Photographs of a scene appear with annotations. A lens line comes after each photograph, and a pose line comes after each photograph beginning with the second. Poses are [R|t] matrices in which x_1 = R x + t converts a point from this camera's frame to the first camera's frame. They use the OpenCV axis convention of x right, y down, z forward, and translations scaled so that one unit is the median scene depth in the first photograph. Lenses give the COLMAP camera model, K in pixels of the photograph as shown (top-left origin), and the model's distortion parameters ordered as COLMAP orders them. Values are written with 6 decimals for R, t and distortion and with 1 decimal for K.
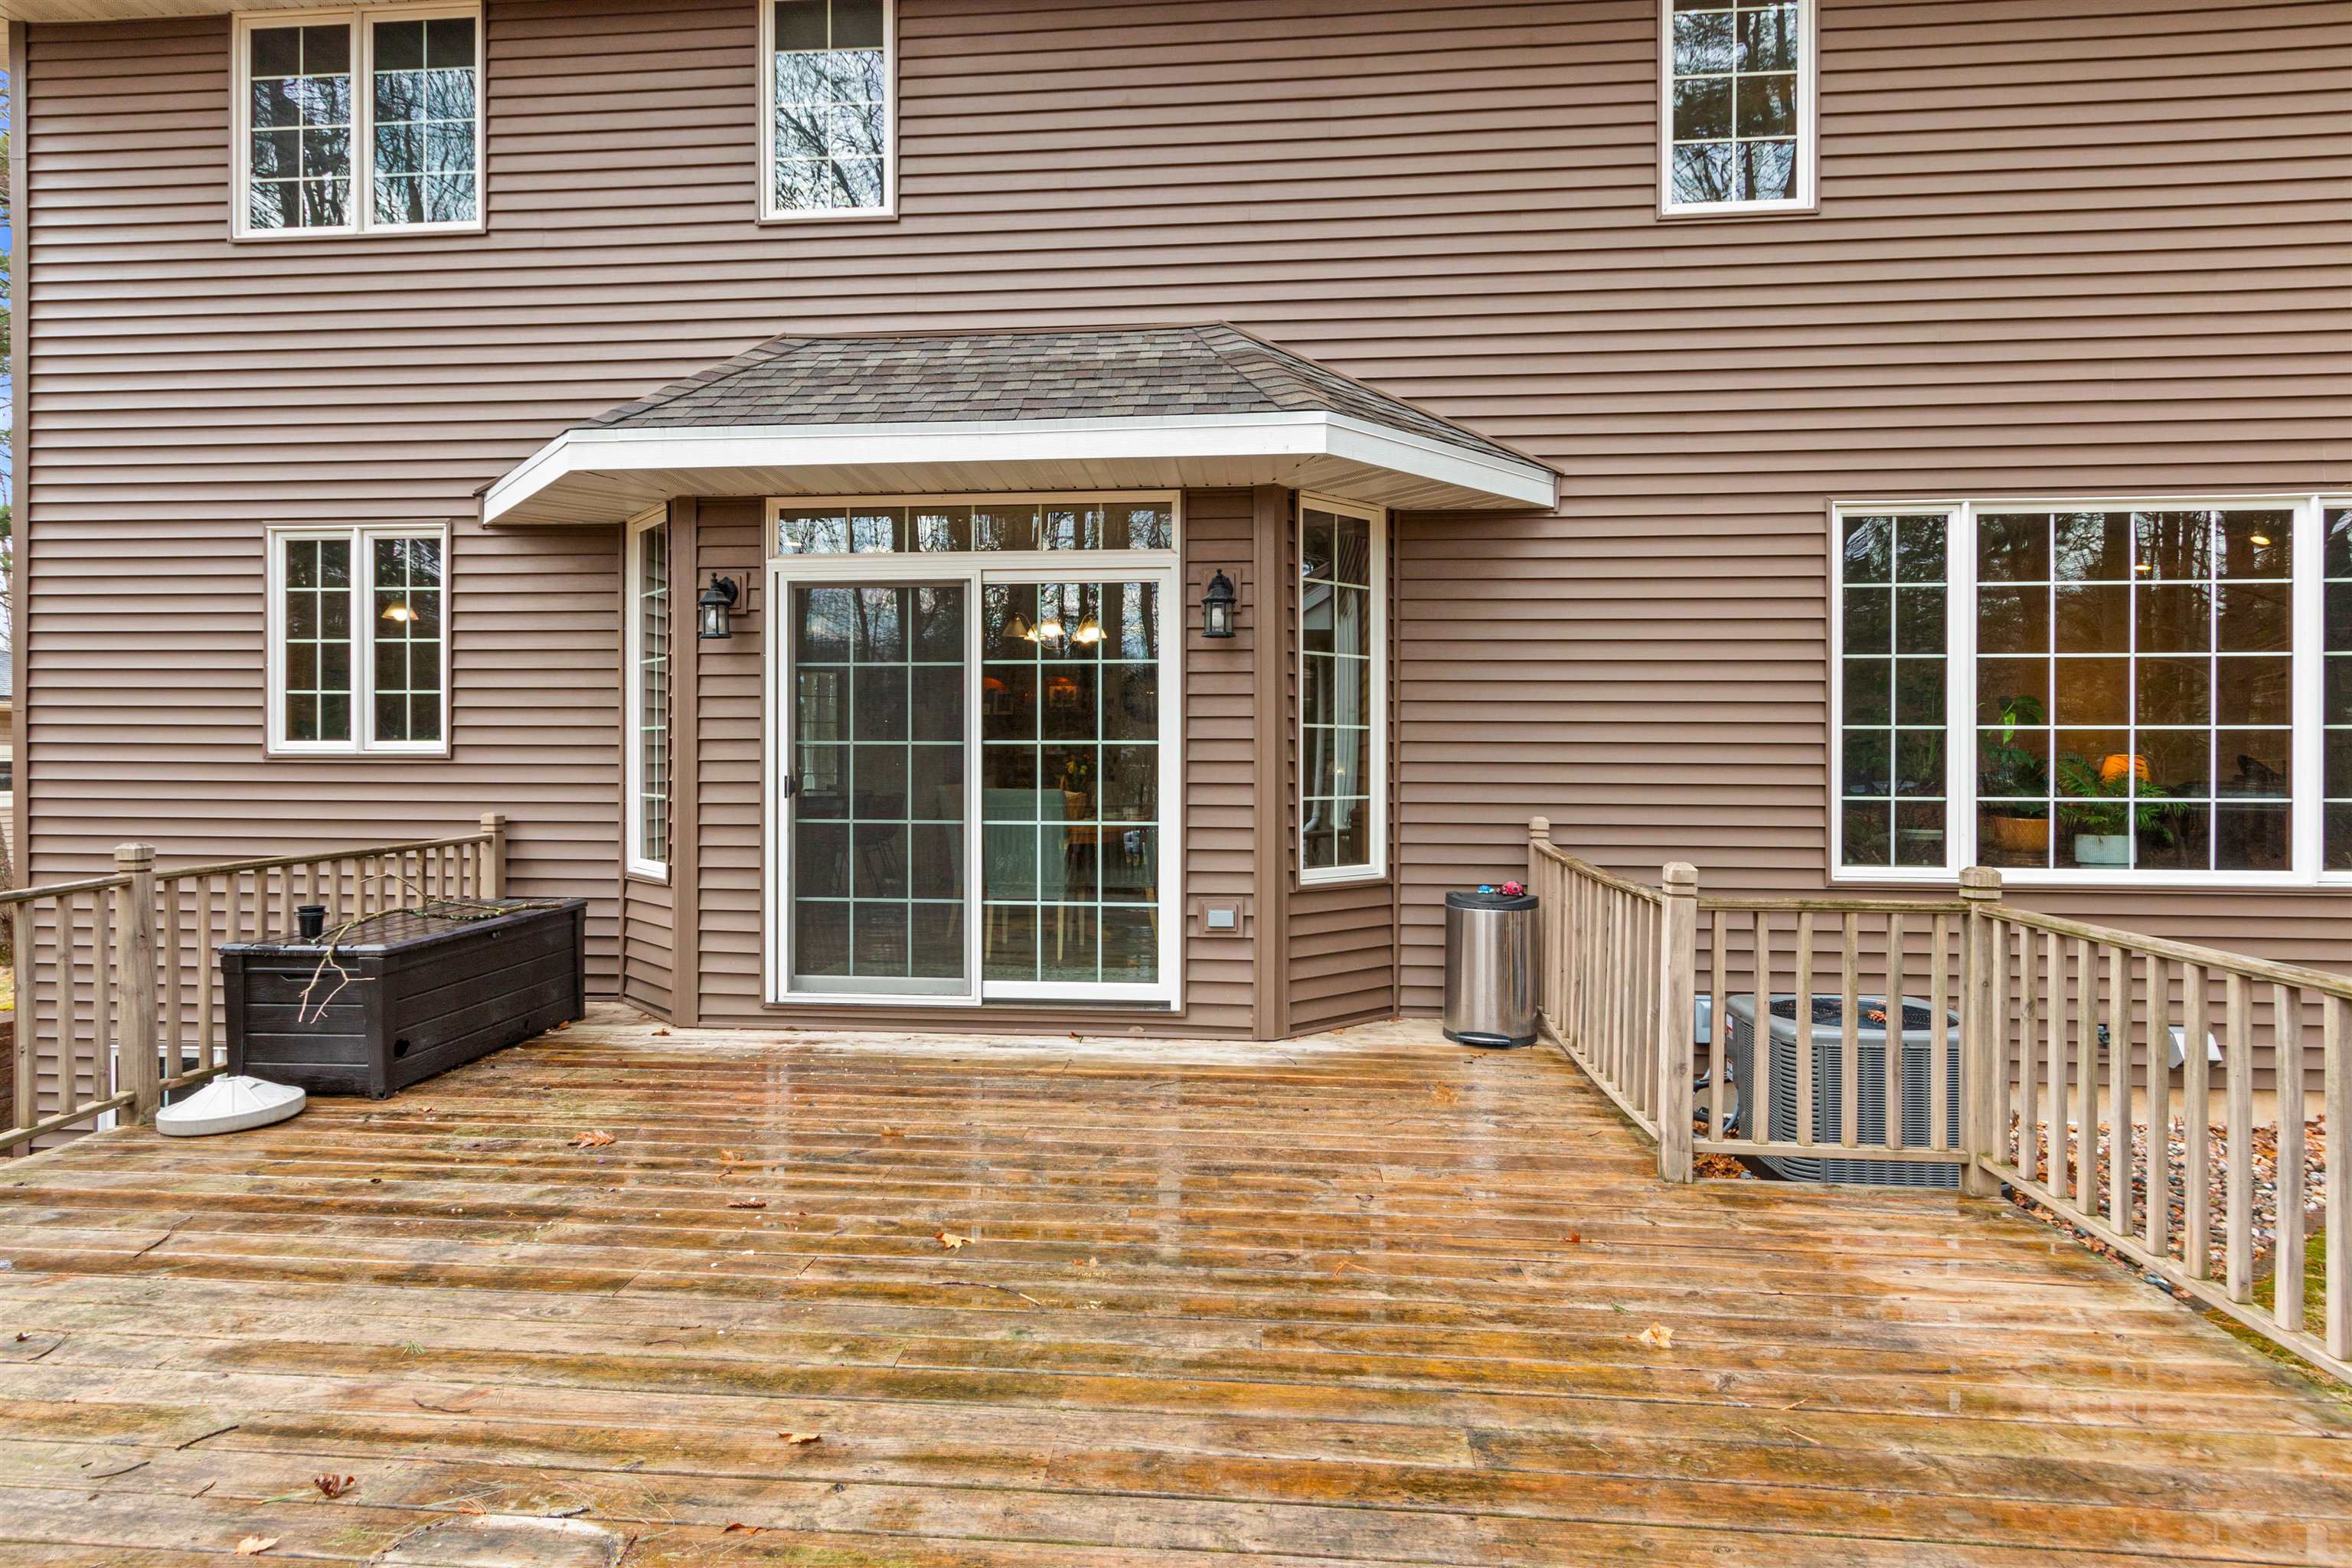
lens RADIAL K [[1222.1, 0, 1197.1], [0, 1222.1, 661.7], [0, 0, 1]] dist [0.010947, -0.008678]
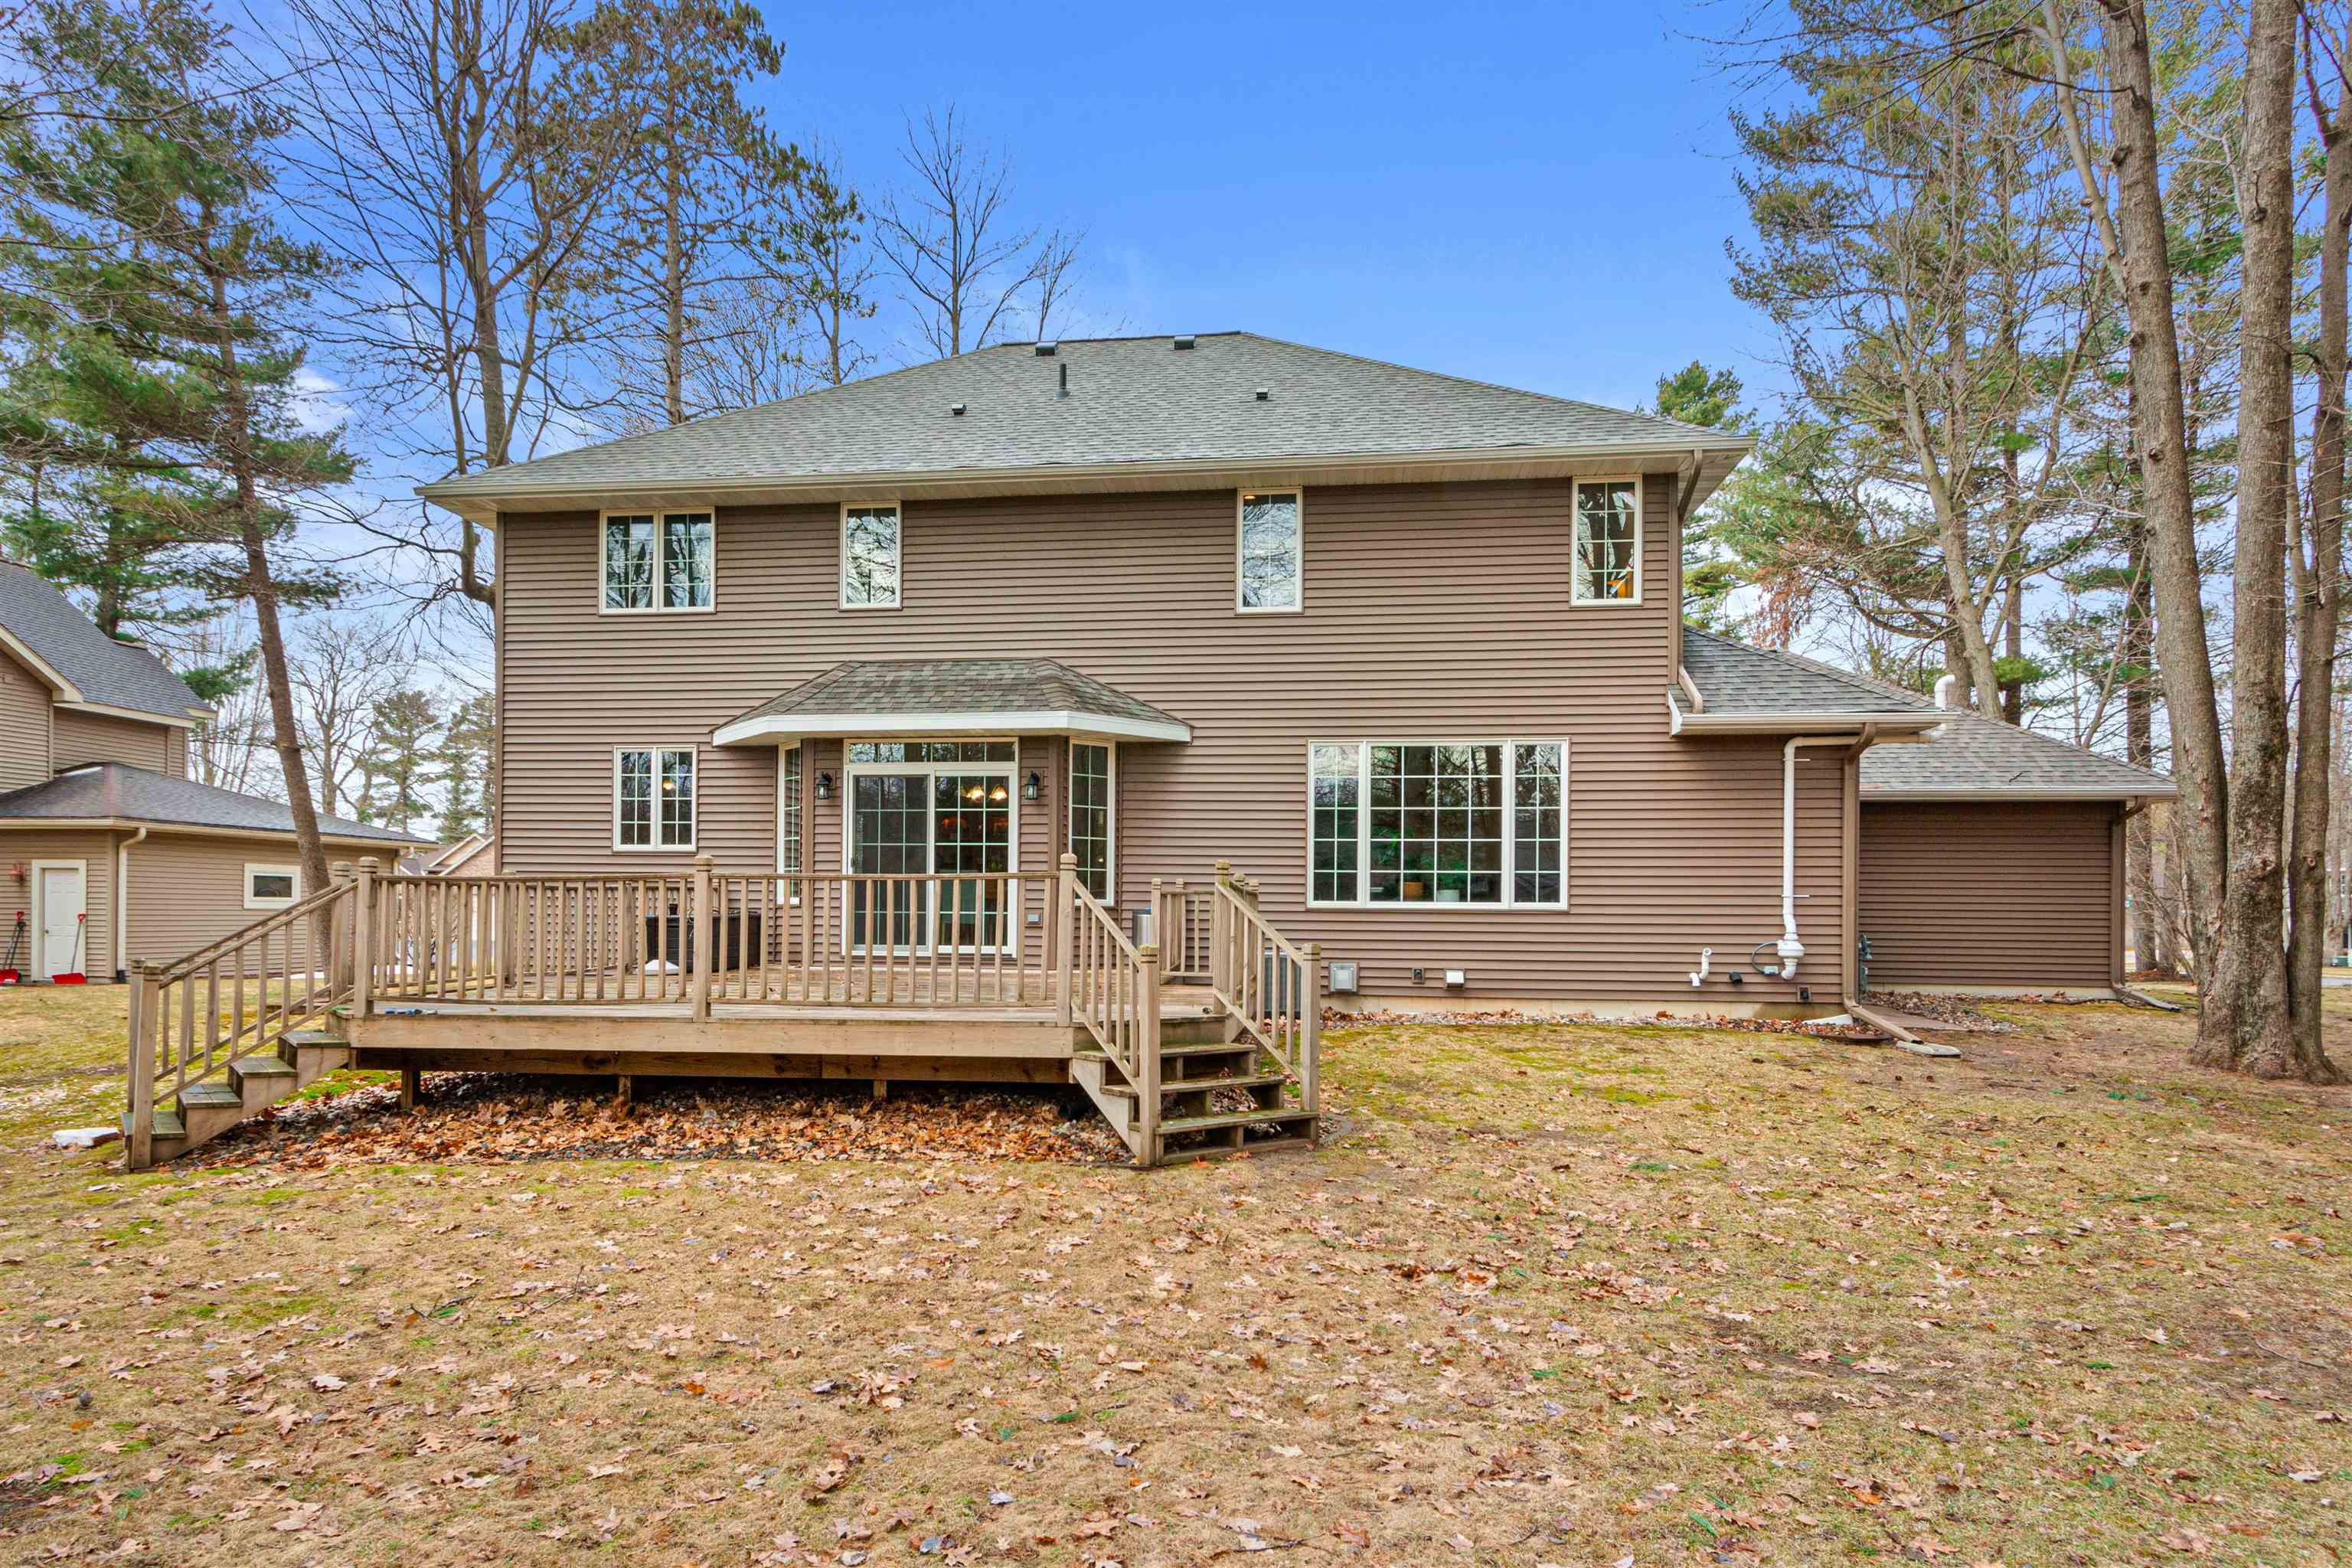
lens RADIAL K [[1222.1, 0, 1174.9], [0, 1222.1, 791.6], [0, 0, 1]] dist [0.010947, -0.008678]
pose [[0.999441, 0.003323, -0.033251, 0.342621], [-0.003806, 0.999888, -0.014484, -0.002017], [0.033200, 0.014602, 0.999342, -1.256626]]
